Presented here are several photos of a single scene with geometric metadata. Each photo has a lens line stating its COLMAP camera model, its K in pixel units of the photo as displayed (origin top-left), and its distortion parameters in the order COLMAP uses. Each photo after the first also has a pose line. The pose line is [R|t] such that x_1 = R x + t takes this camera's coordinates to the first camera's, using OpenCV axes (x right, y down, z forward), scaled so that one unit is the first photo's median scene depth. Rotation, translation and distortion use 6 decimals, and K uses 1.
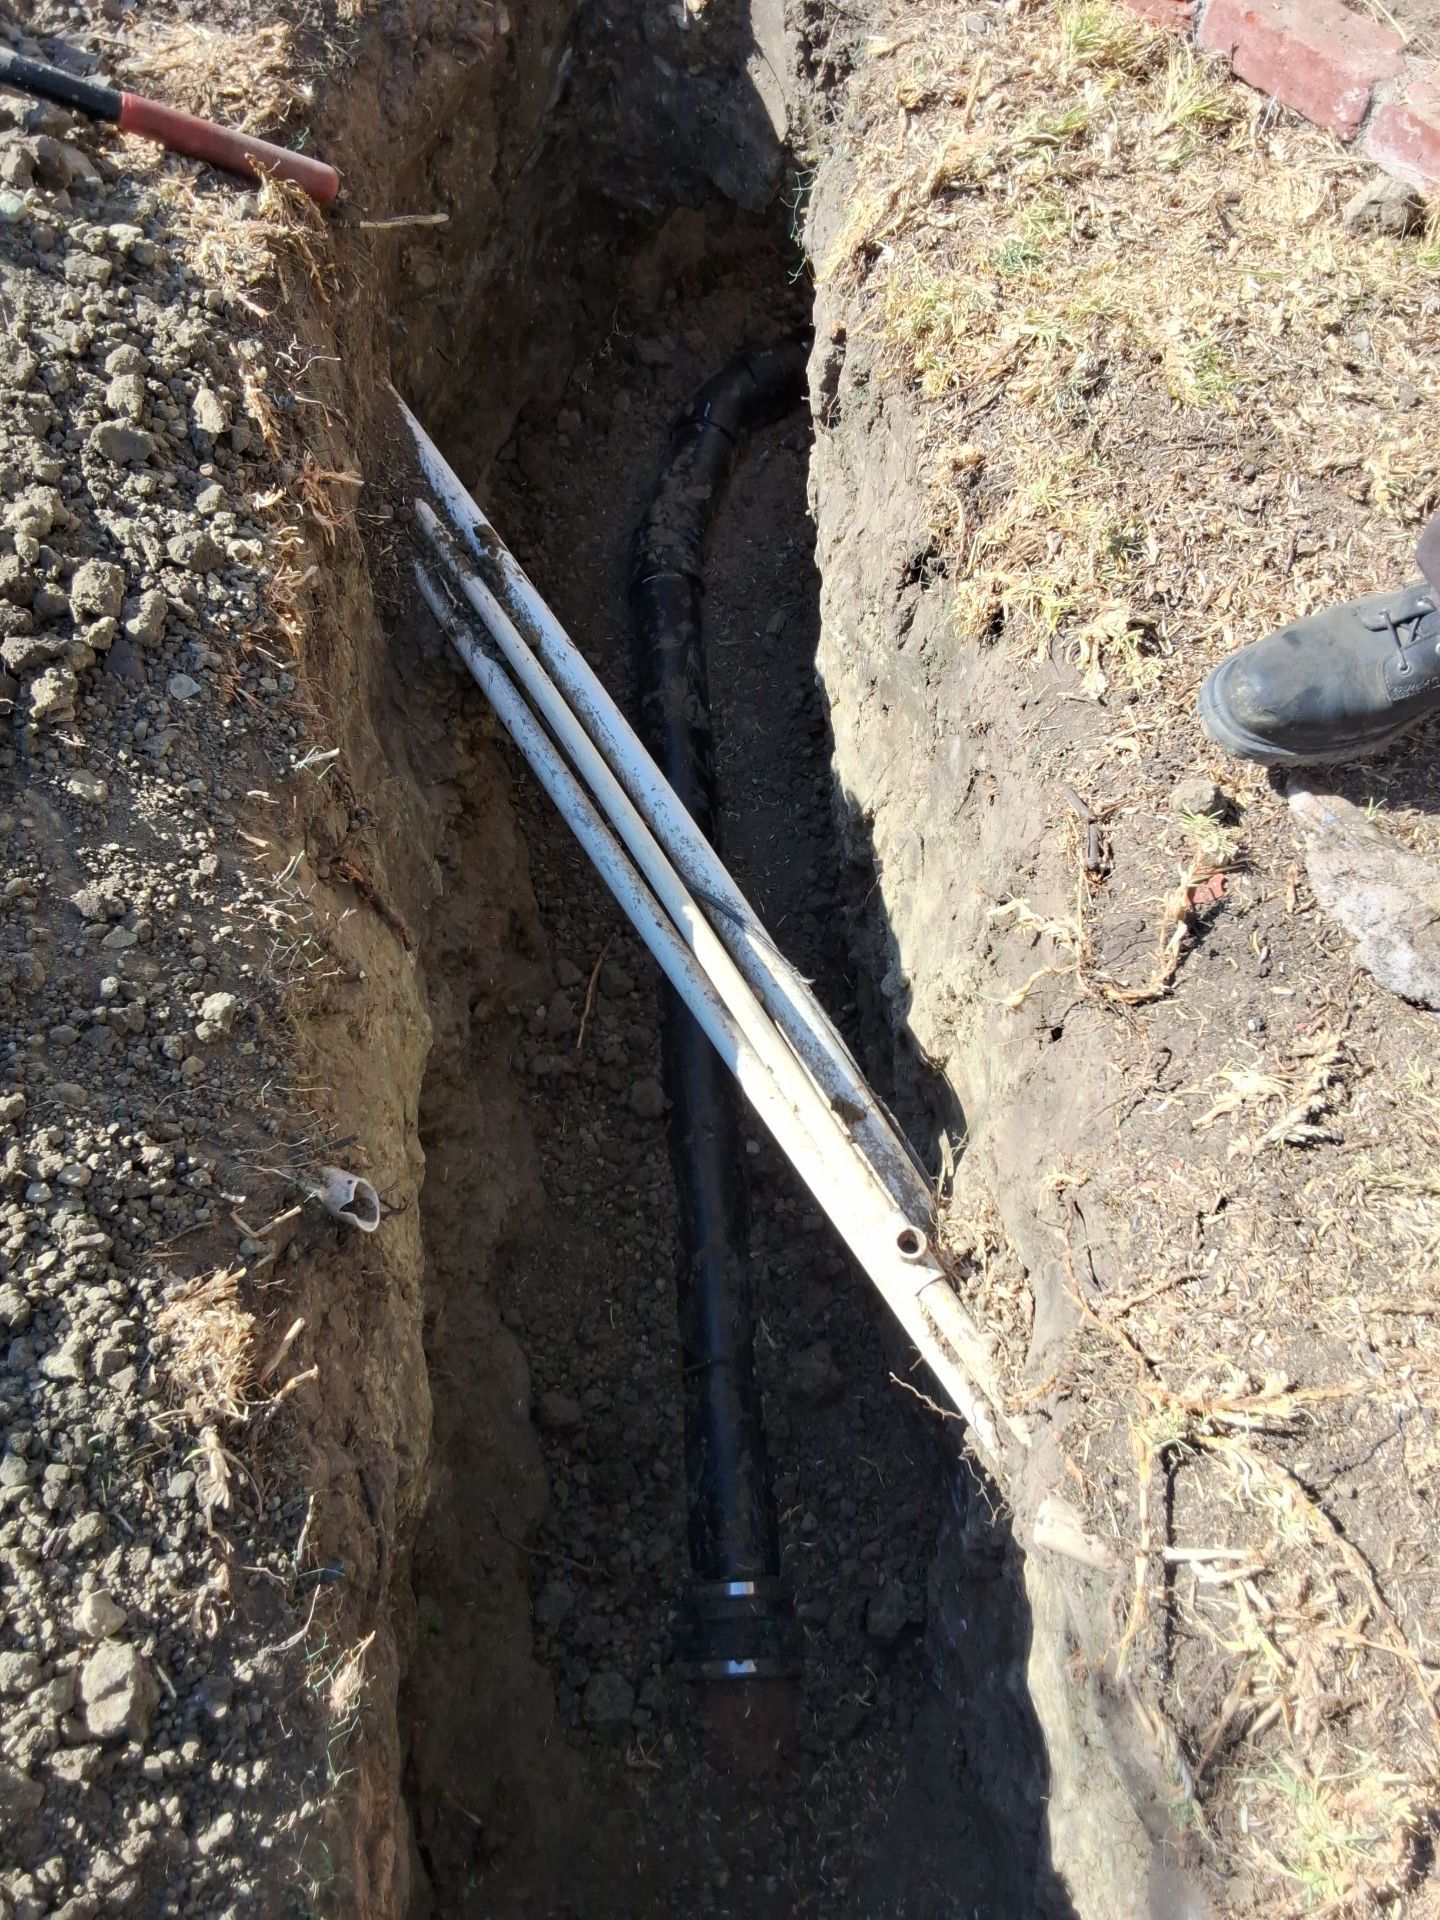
lens RADIAL K [[1456.5, 0, 723.3], [0, 1456.5, 921.0], [0, 0, 1]] dist [0.072525, -0.119105]
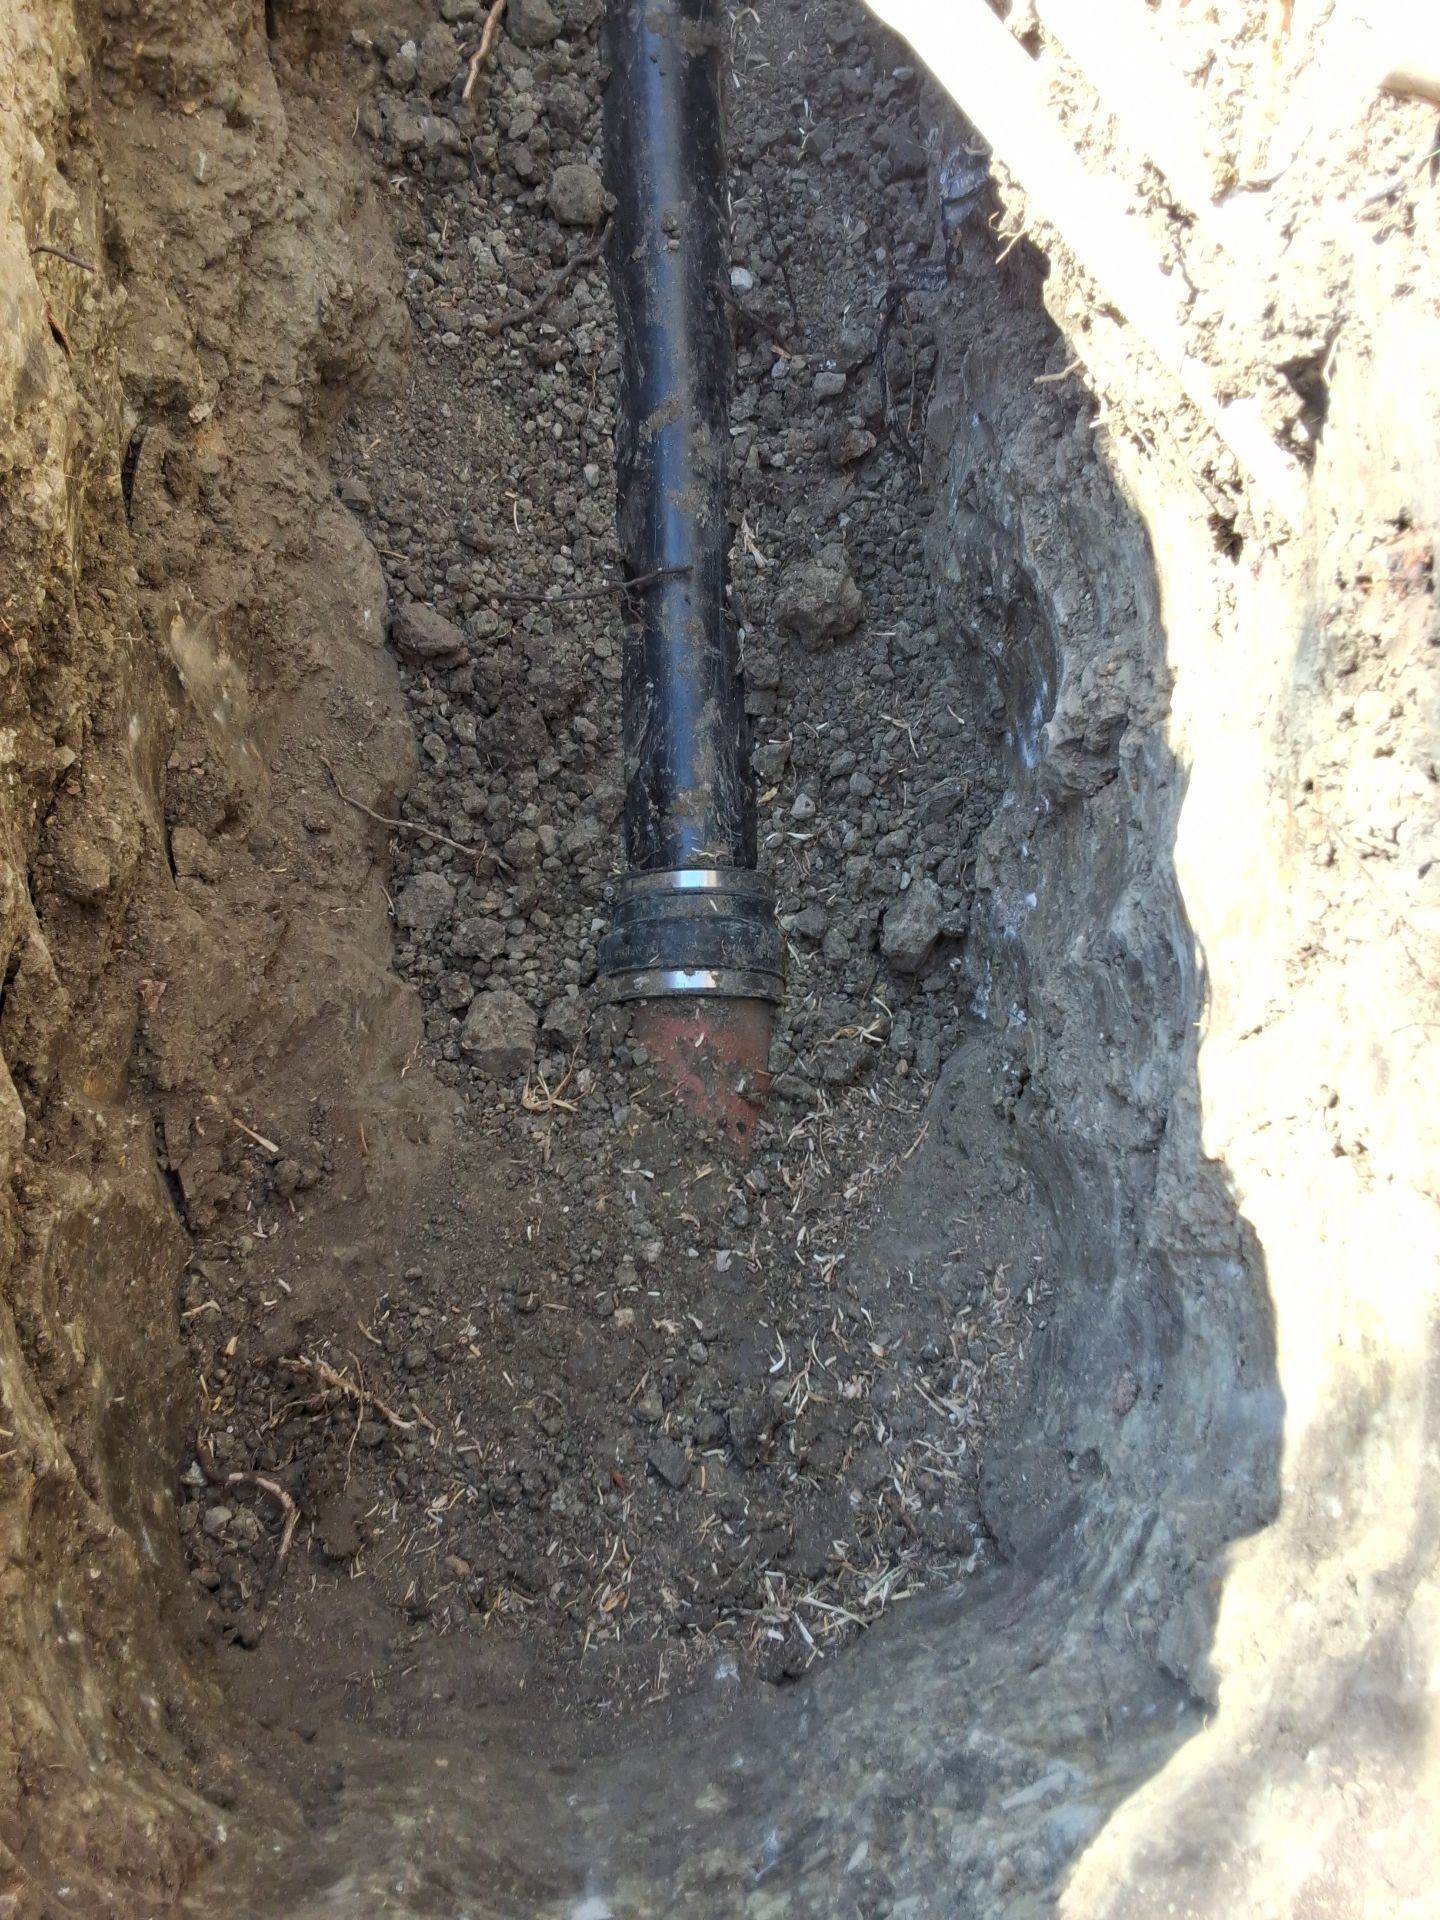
lens RADIAL K [[1456.5, 0, 723.3], [0, 1456.5, 921.0], [0, 0, 1]] dist [0.072525, -0.119105]
pose [[0.999467, 0.030474, -0.011732, 0.031557], [-0.026229, 0.963210, 0.267468, 0.283516], [0.019451, -0.267018, 0.963495, 0.341527]]
